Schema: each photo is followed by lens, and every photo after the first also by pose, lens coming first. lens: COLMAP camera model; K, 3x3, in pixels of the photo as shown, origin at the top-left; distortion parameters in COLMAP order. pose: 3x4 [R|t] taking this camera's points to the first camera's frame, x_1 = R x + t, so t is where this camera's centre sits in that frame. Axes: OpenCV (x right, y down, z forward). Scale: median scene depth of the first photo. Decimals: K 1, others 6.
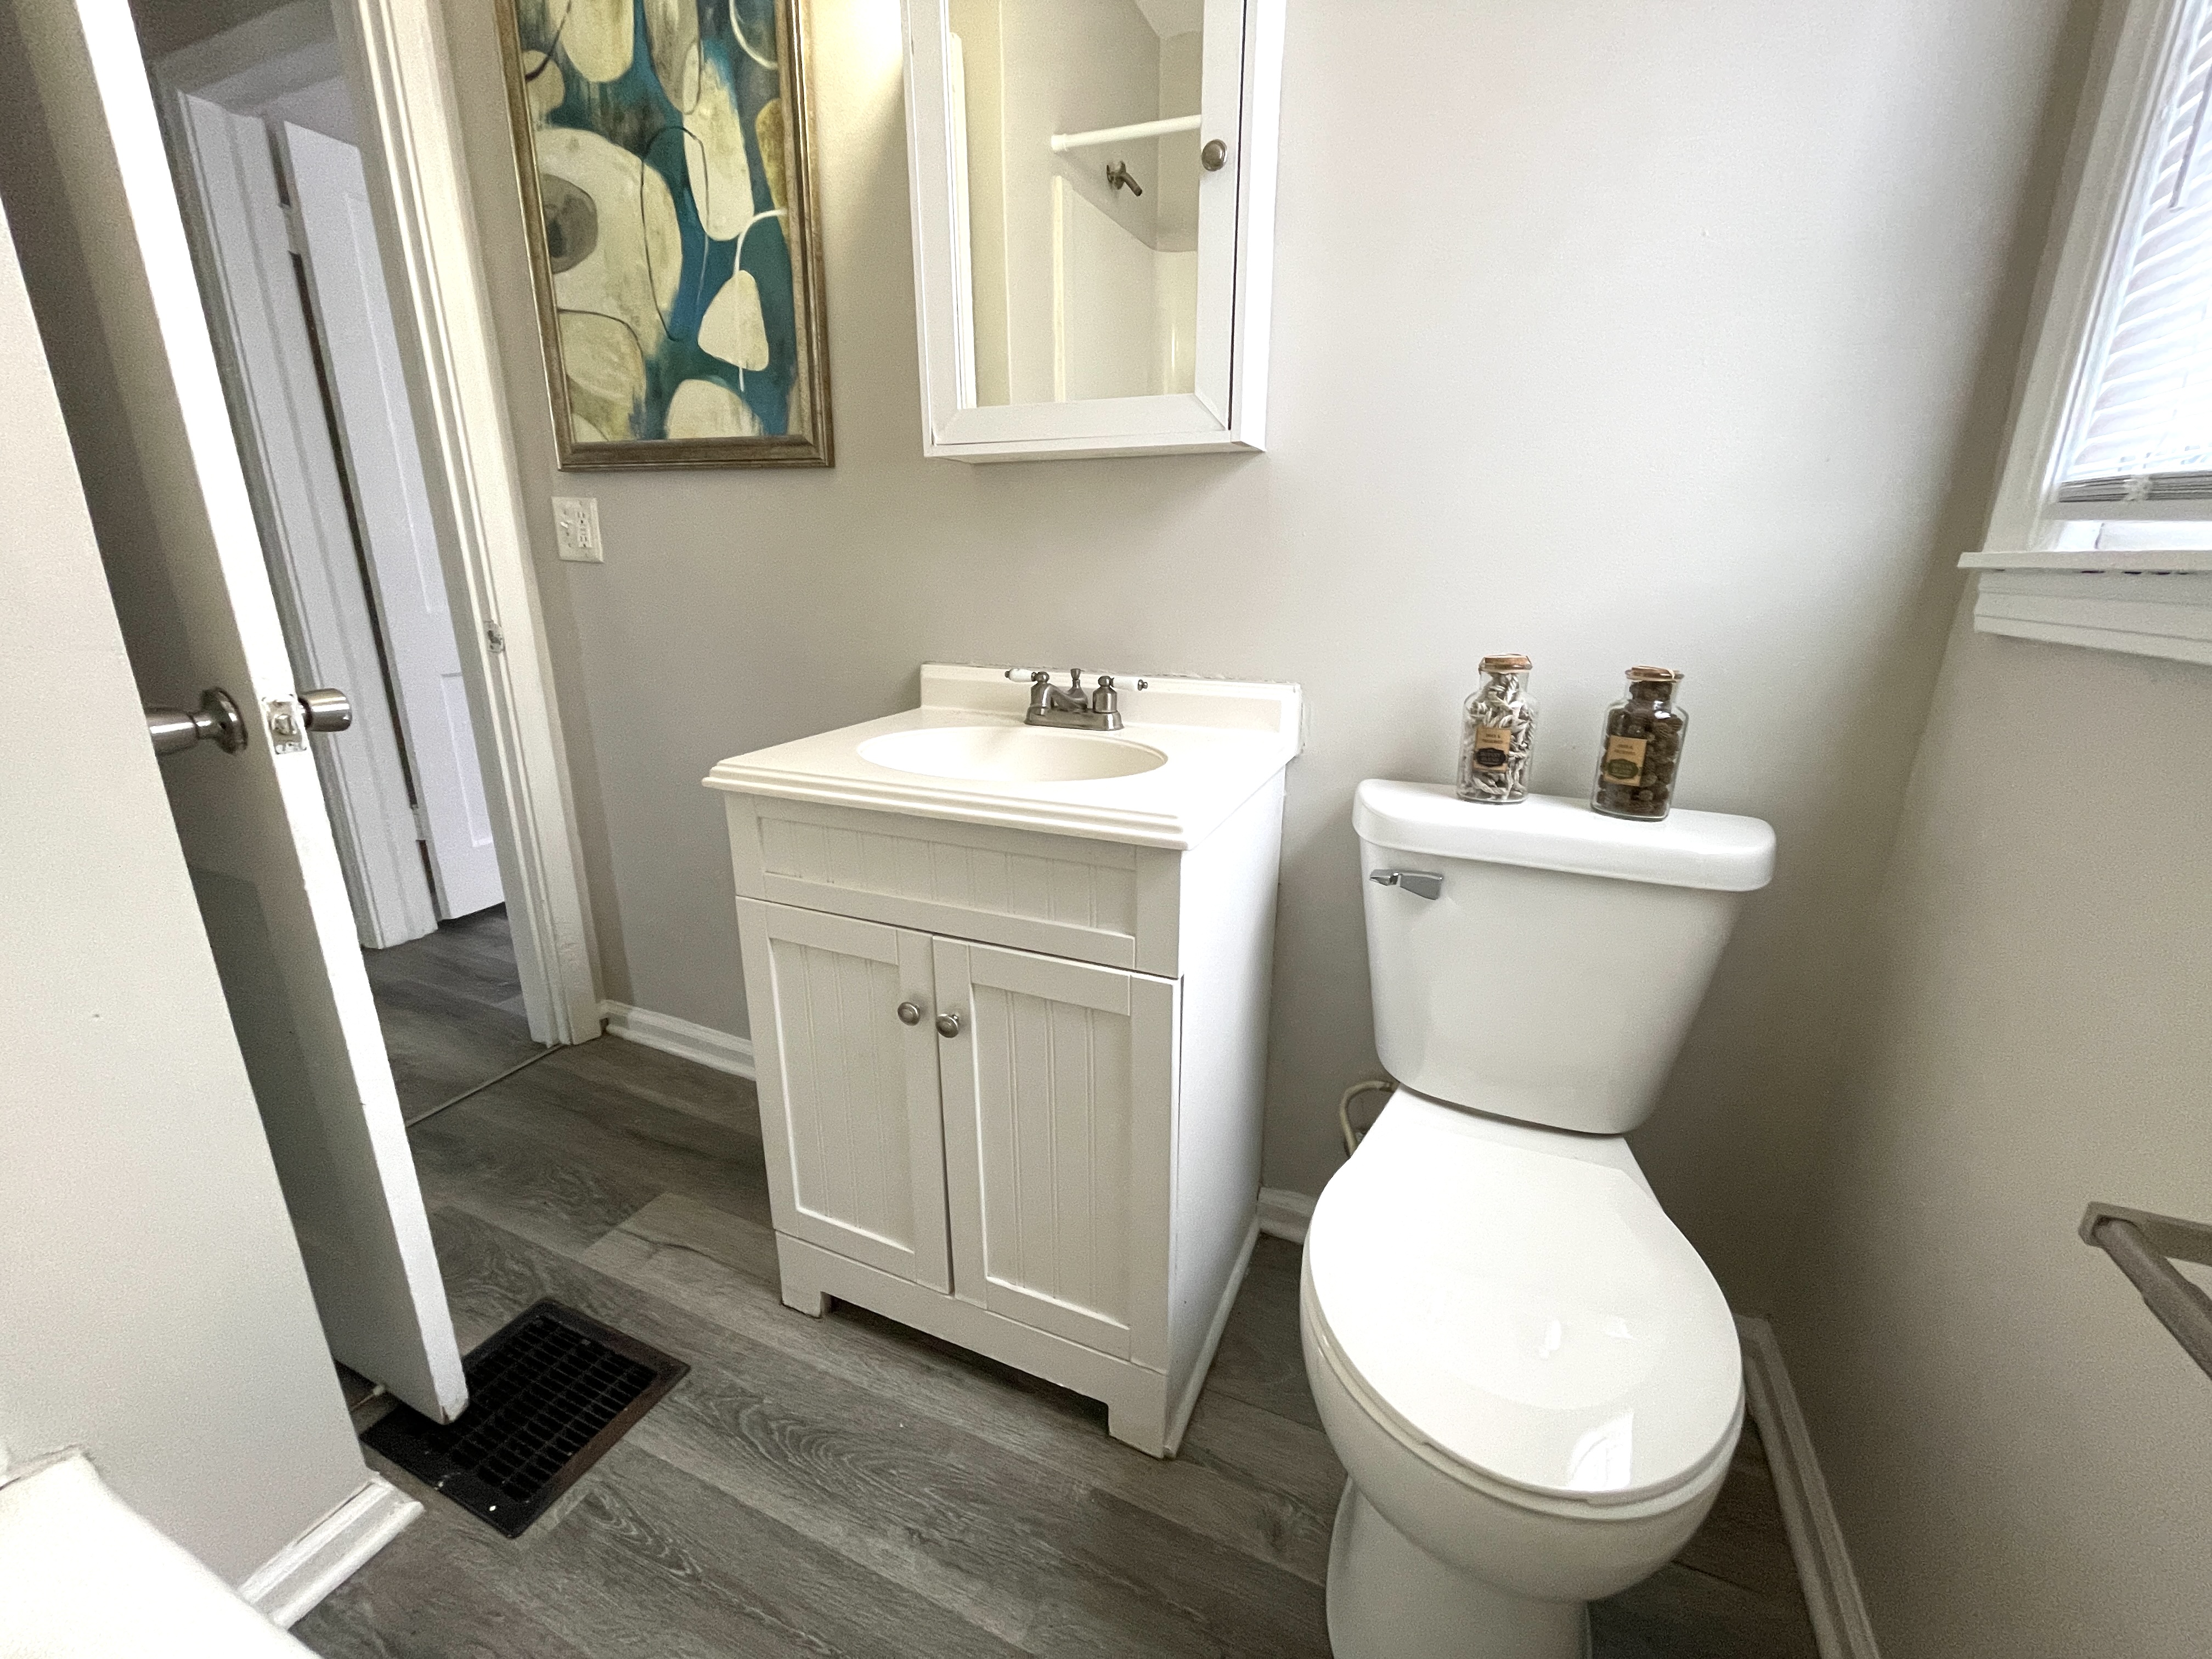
lens RADIAL K [[897.2, 0, 1107.4], [0, 897.2, 819.5], [0, 0, 1]] dist [-0.001975, -0.000162]
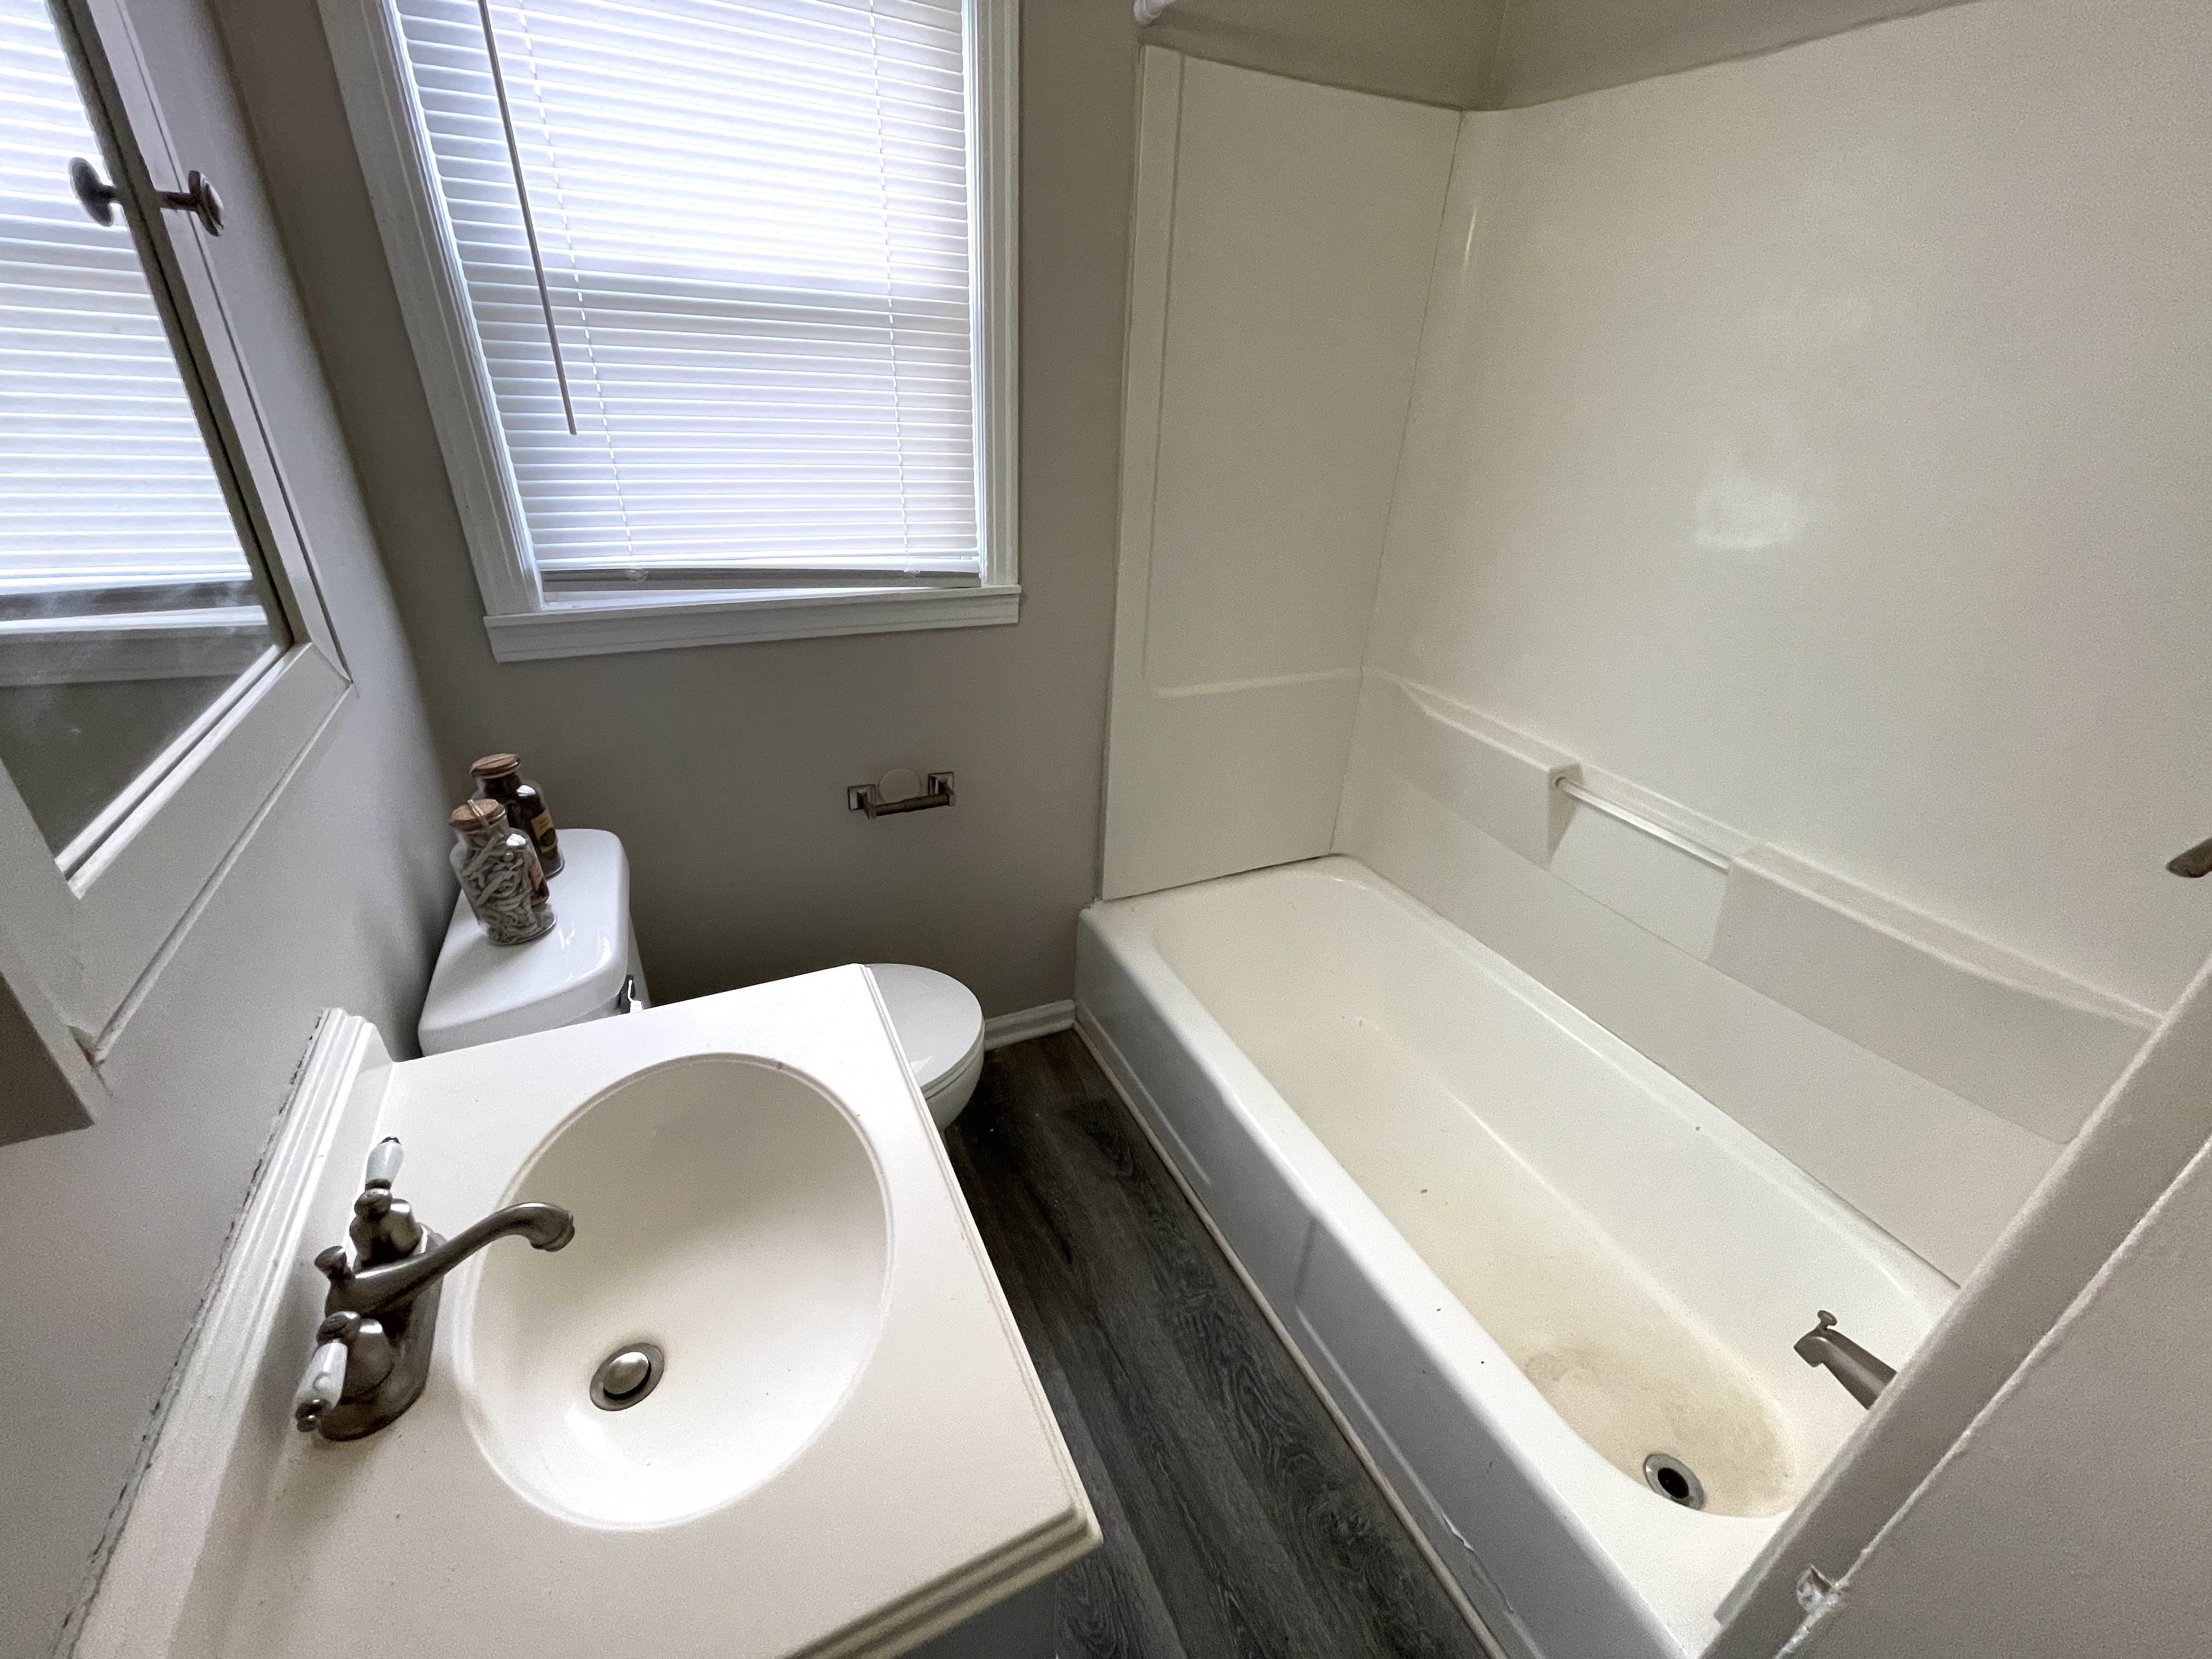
lens RADIAL K [[902.1, 0, 1113.2], [0, 902.1, 826.2], [0, 0, 1]] dist [-0.000198, 0.000271]
pose [[-0.763215, -0.336978, 0.551315, -0.696584], [0.126239, 0.759031, 0.638699, -0.774295], [-0.633693, 0.557062, -0.536764, 1.213475]]
